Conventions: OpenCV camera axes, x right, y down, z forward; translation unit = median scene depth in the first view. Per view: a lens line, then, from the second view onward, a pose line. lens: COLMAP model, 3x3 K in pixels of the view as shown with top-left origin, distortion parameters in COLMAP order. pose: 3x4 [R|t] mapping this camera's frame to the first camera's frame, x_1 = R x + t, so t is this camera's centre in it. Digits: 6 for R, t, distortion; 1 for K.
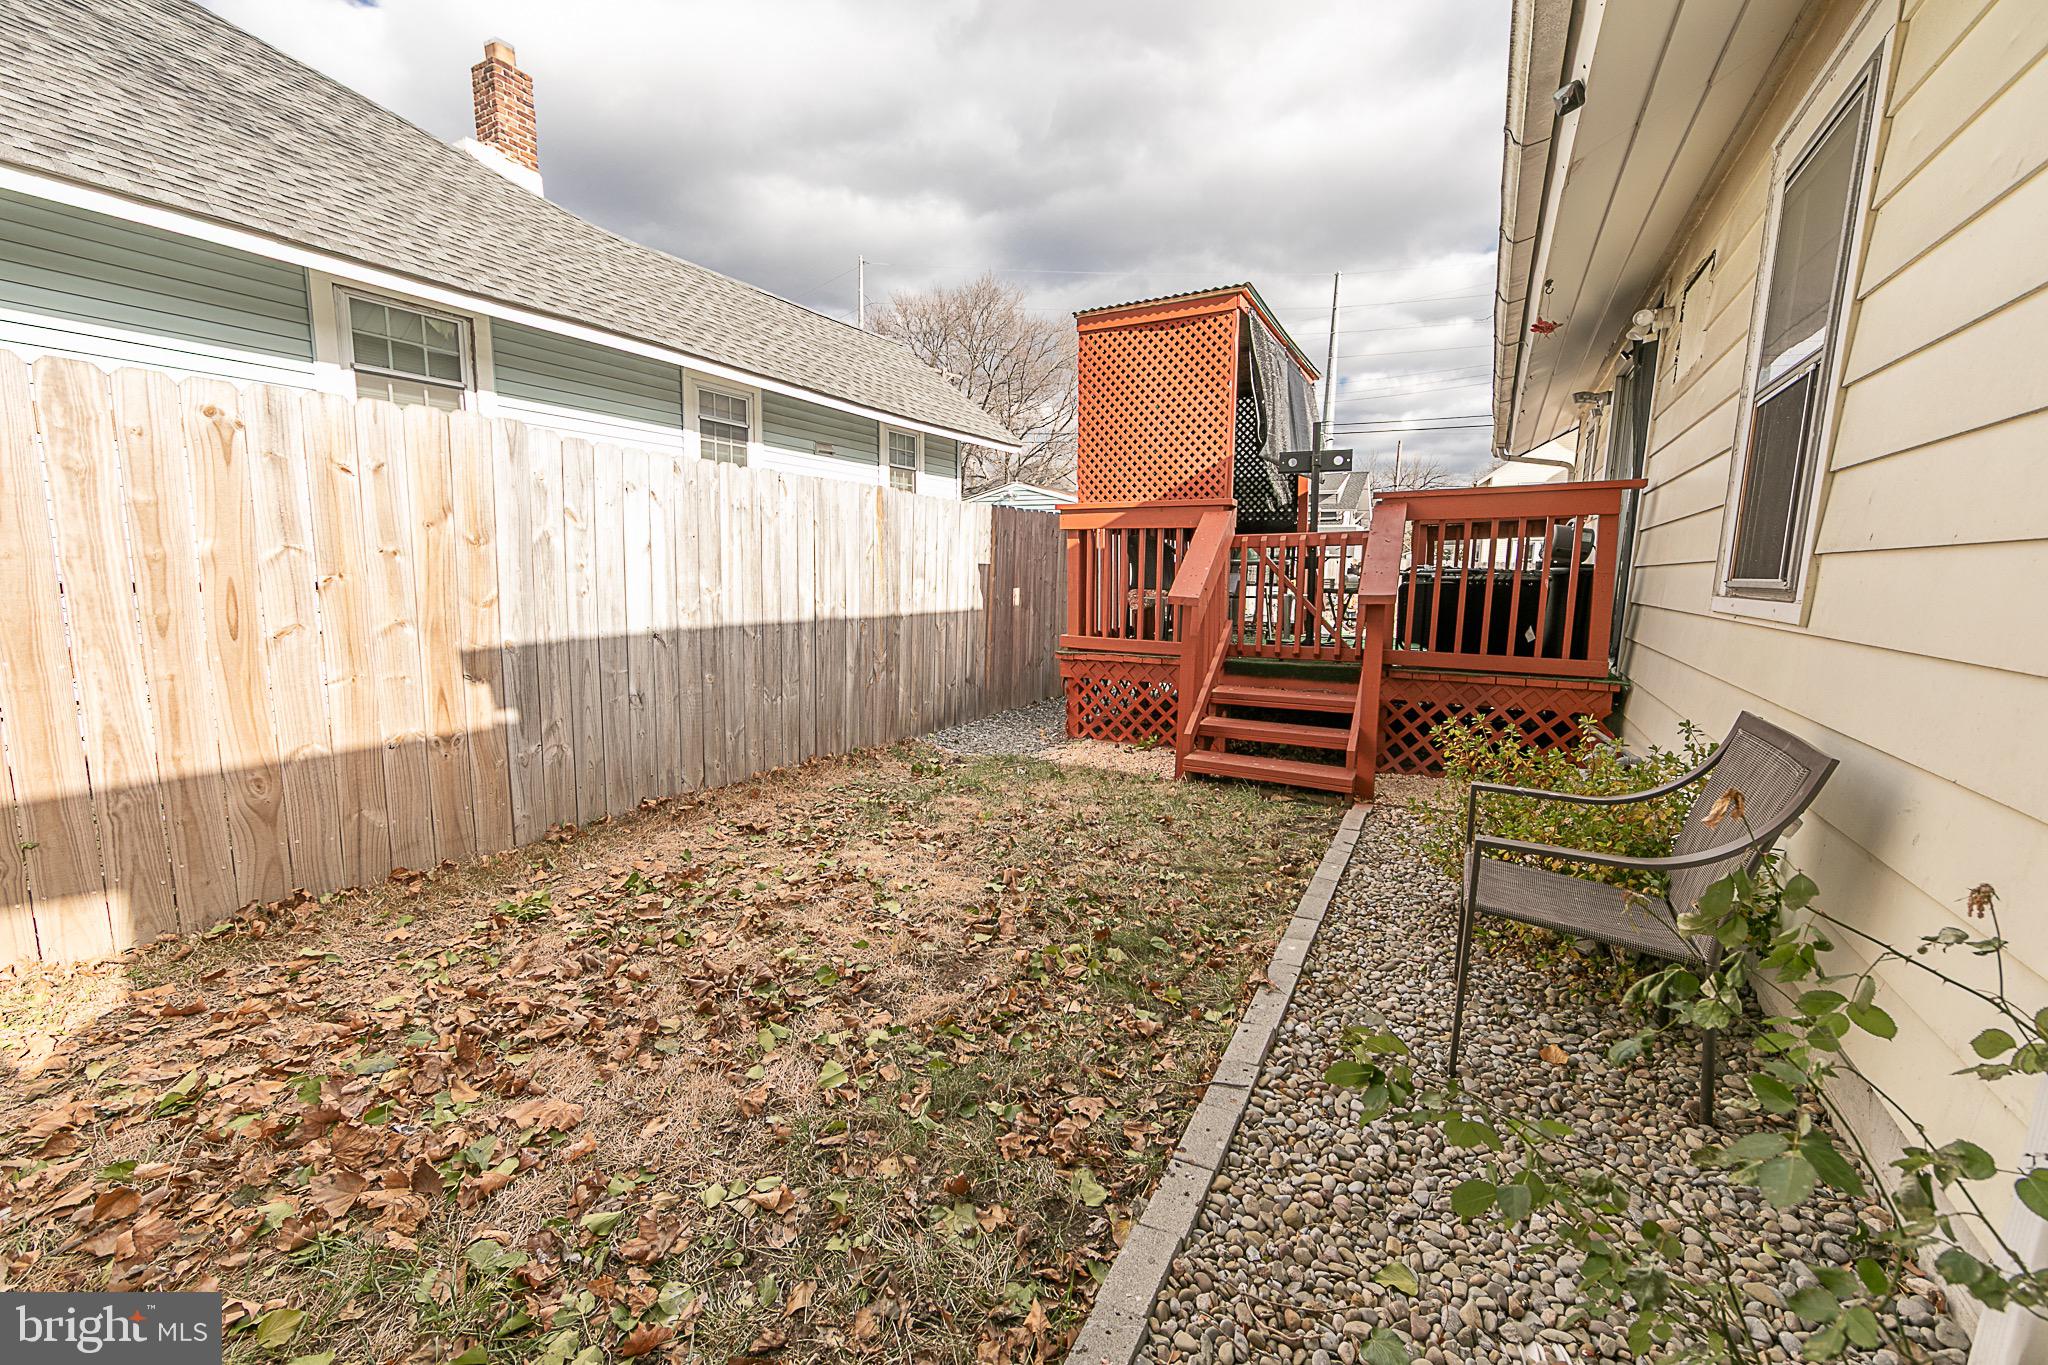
lens RADIAL K [[799.4, 0, 1016.3], [0, 799.4, 685.3], [0, 0, 1]] dist [-0.002856, -0.001043]
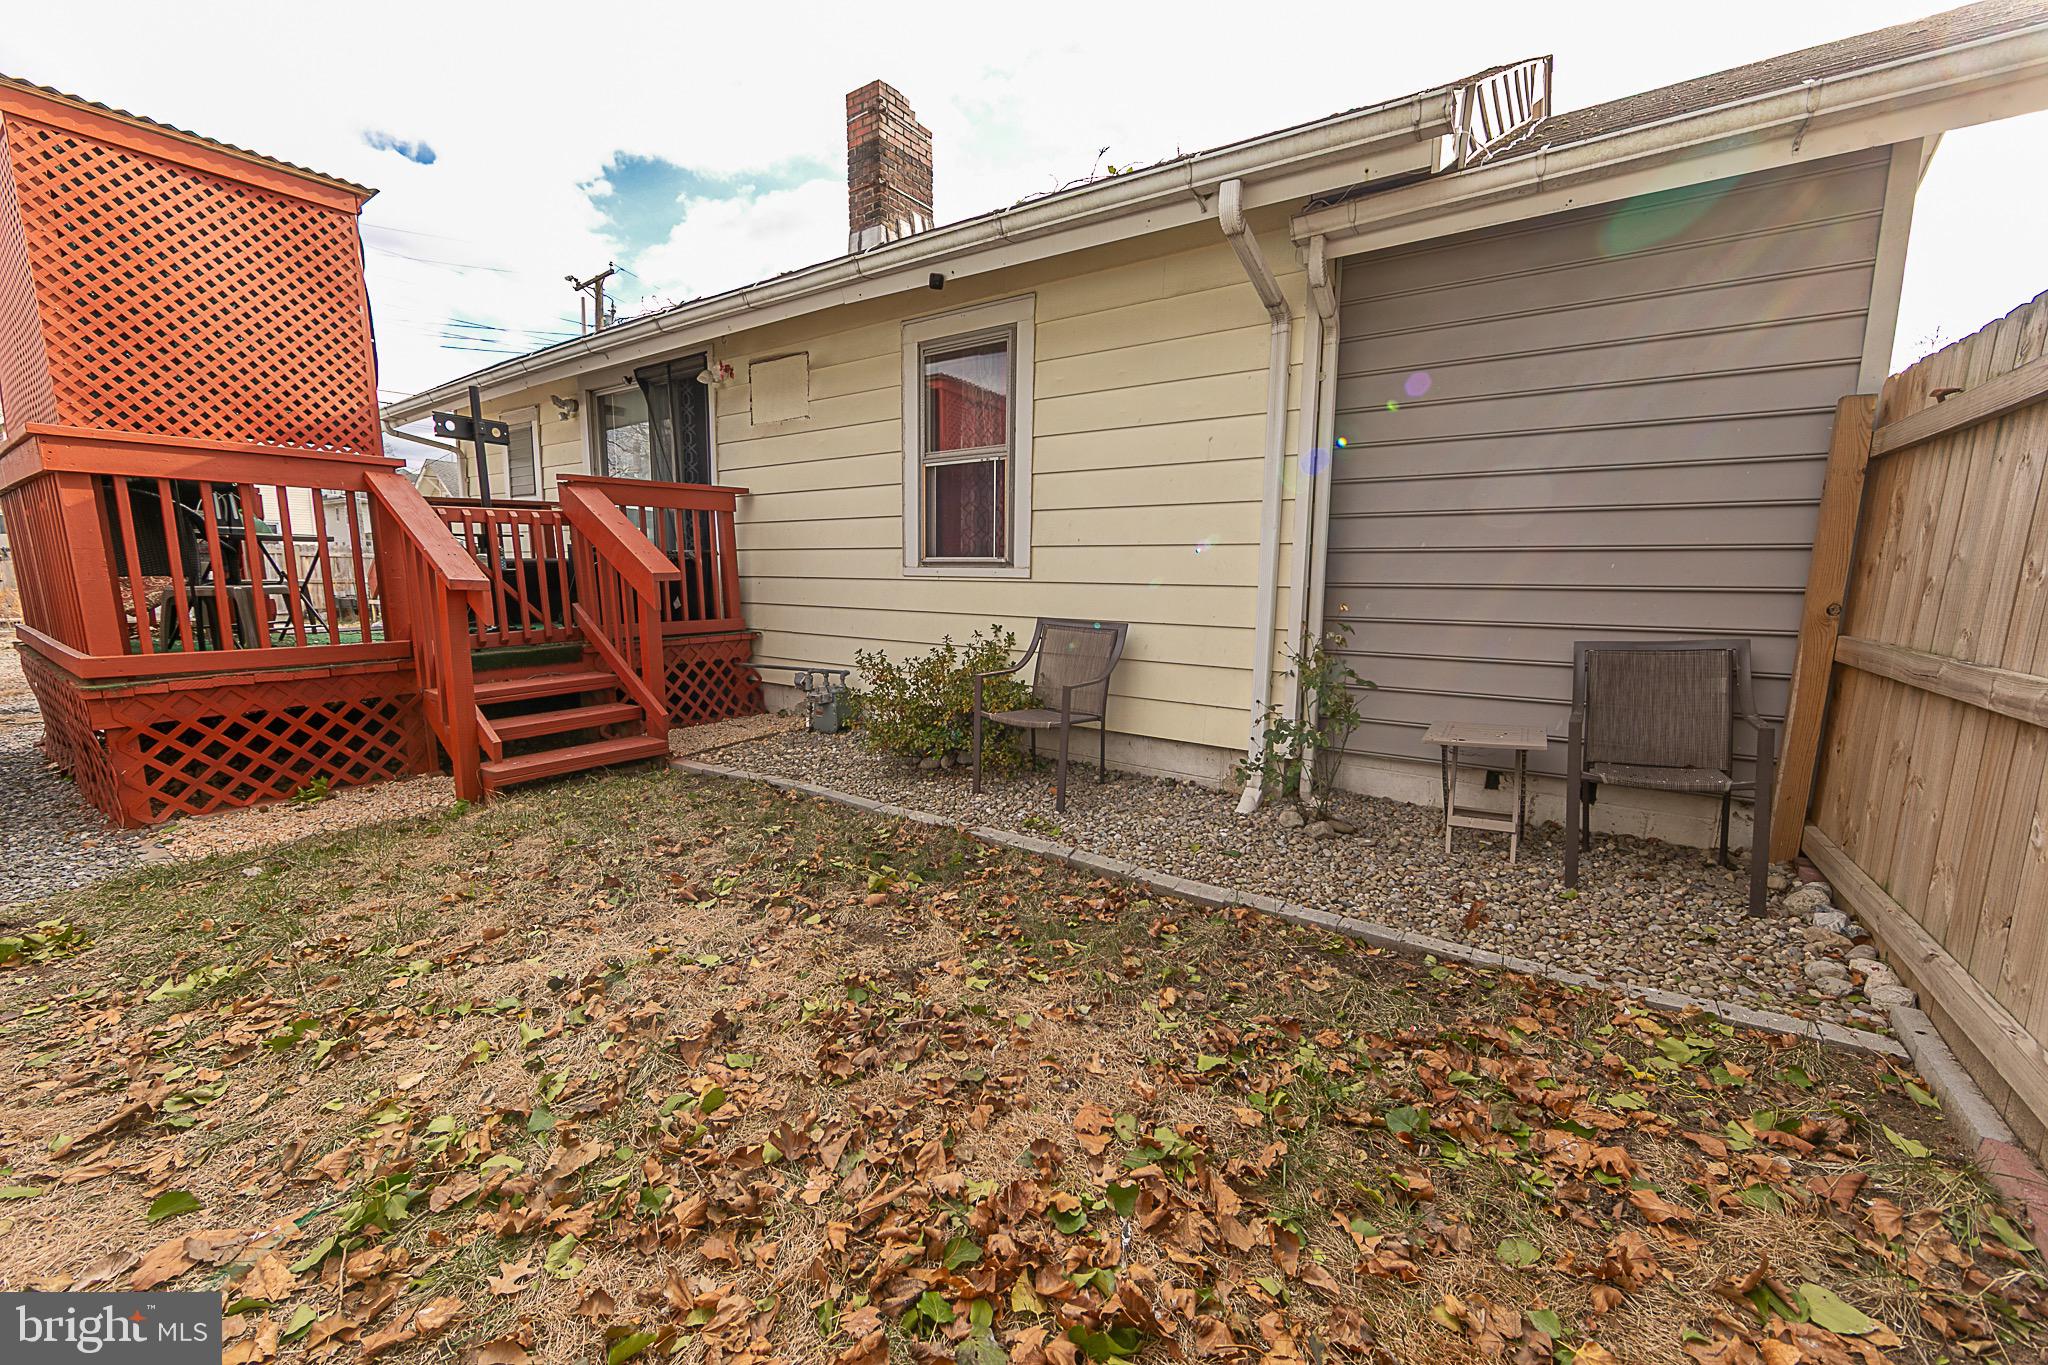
lens RADIAL K [[799.4, 0, 1018.9], [0, 799.4, 689.4], [0, 0, 1]] dist [-0.002856, -0.001043]
pose [[0.083154, -0.159342, 0.983715, -0.863762], [0.134346, 0.979915, 0.147370, -0.069092], [-0.987439, 0.119903, 0.102891, 0.557714]]
